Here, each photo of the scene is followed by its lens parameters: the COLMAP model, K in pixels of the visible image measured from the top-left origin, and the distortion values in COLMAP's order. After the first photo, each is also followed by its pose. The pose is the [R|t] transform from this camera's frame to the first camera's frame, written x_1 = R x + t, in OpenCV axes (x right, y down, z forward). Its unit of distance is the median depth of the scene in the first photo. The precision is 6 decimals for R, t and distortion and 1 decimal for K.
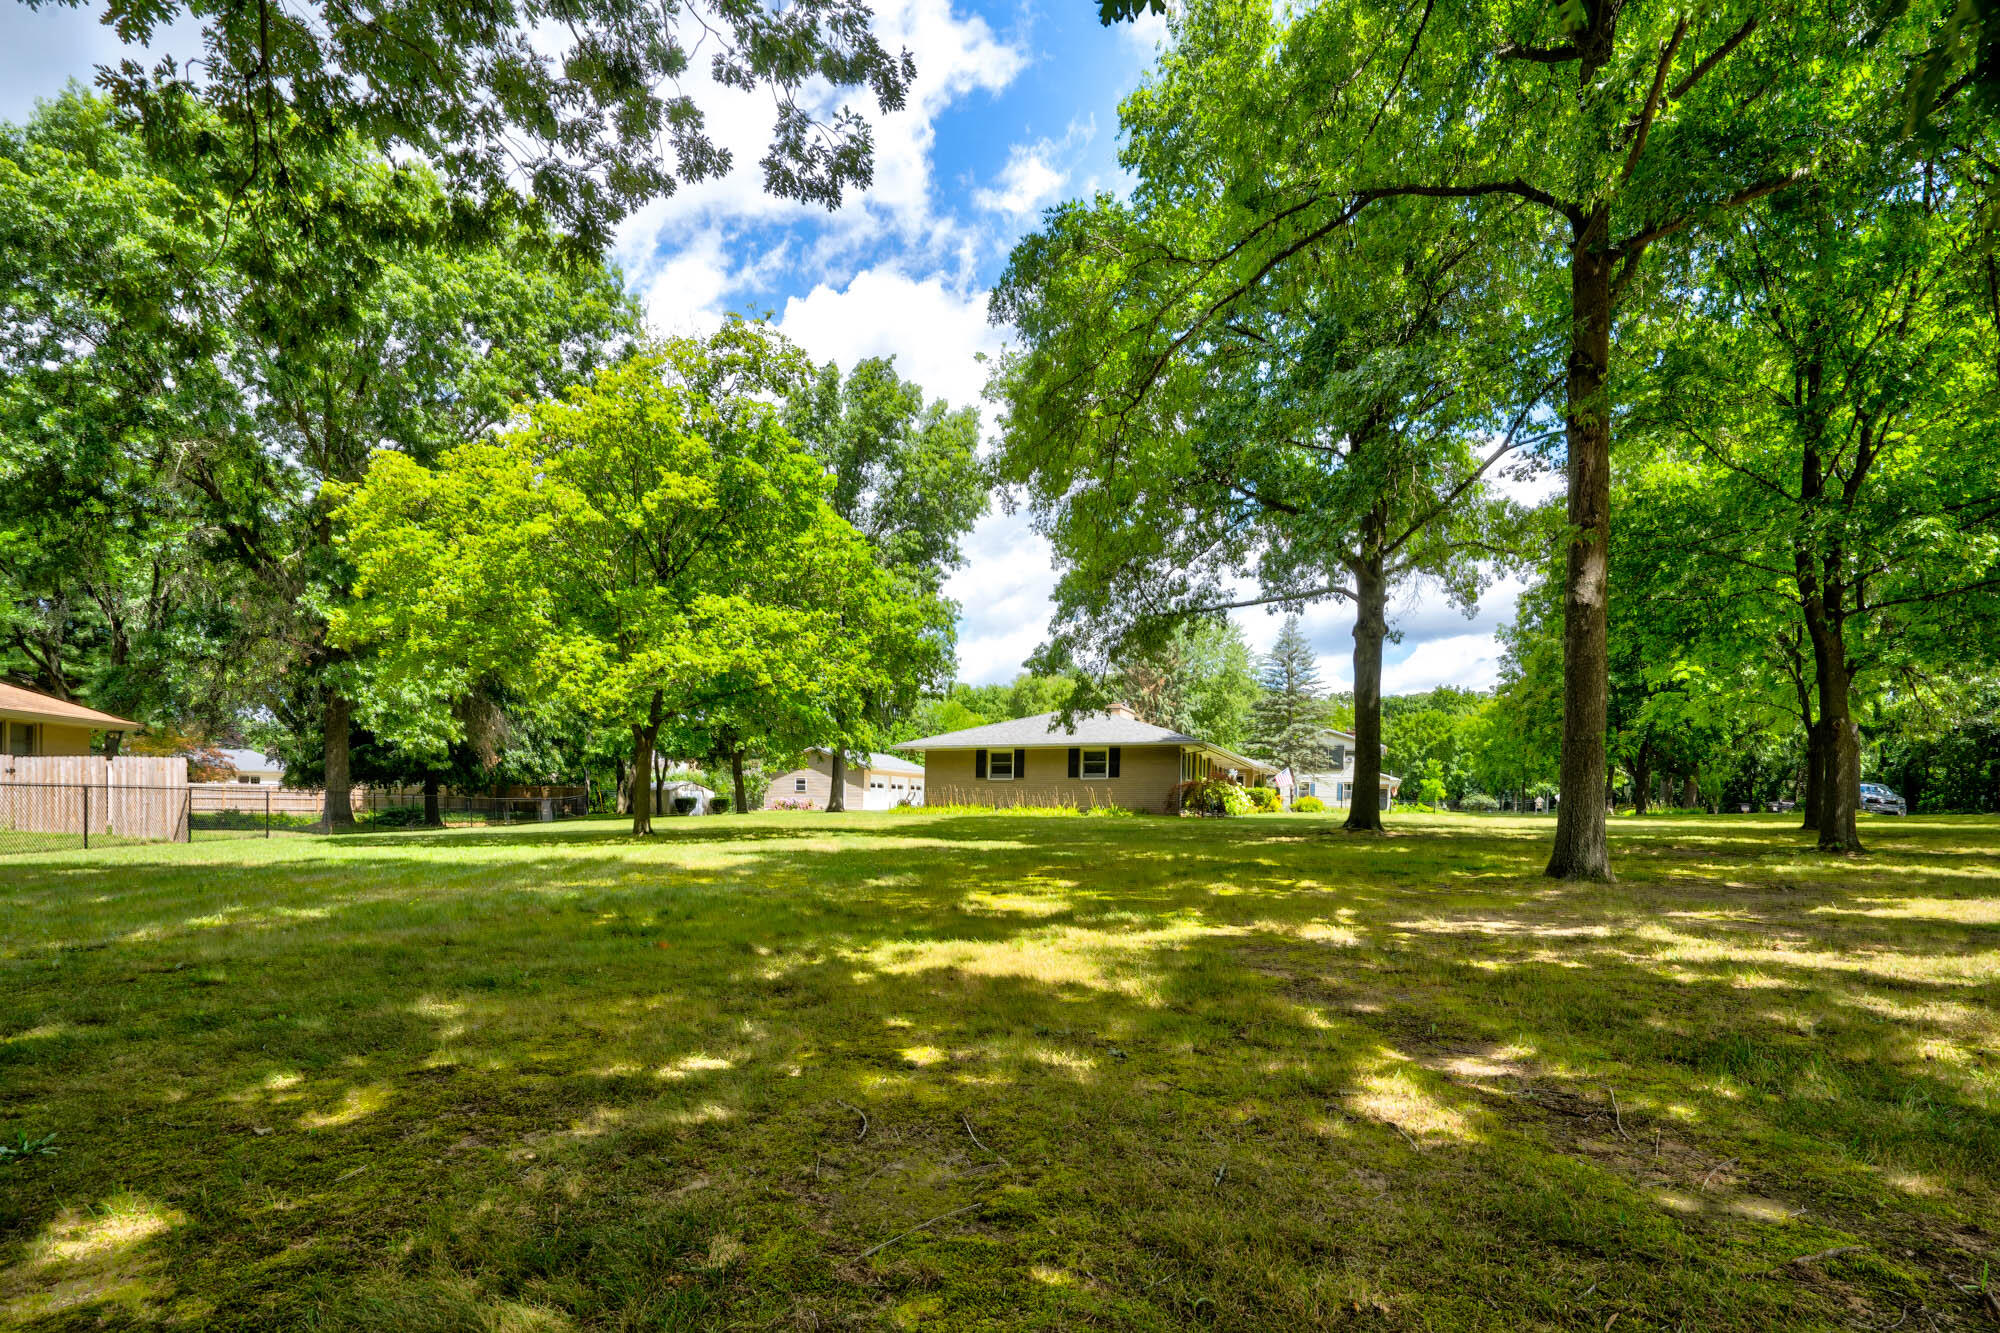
lens RADIAL K [[1010.2, 0, 1000.6], [0, 1010.2, 761.3], [0, 0, 1]] dist [-0.004621, -0.000003]
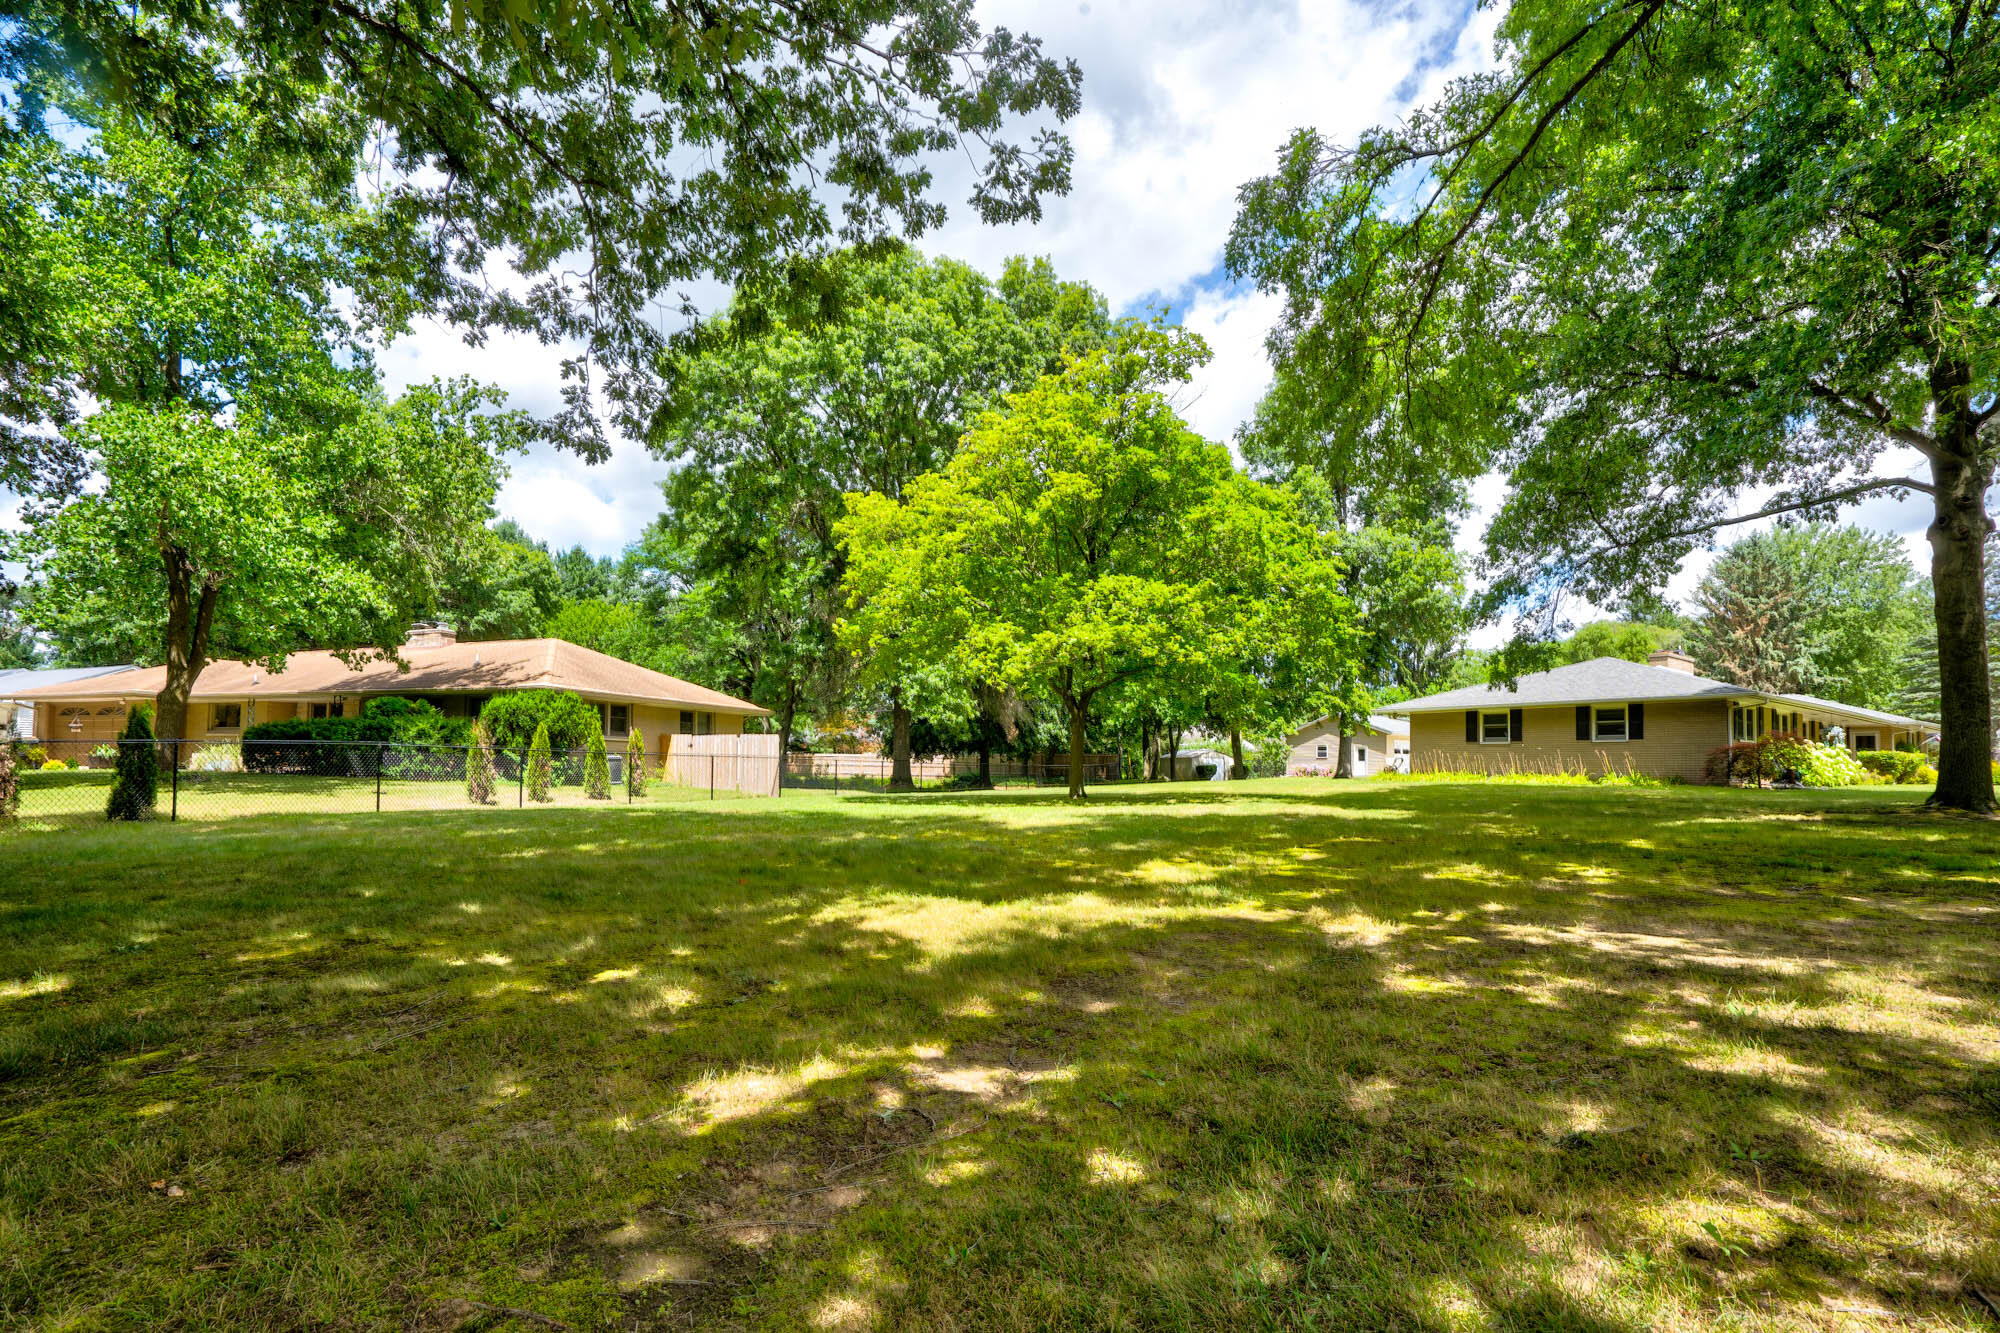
lens RADIAL K [[975.6, 0, 1000.0], [0, 975.6, 666.5], [0, 0, 1]] dist [-0.029959, 0.015053]
pose [[0.842827, -0.053201, -0.535549, 0.114498], [0.018466, 0.997375, -0.070018, 0.002384], [0.537868, 0.049124, 0.841596, 0.039675]]
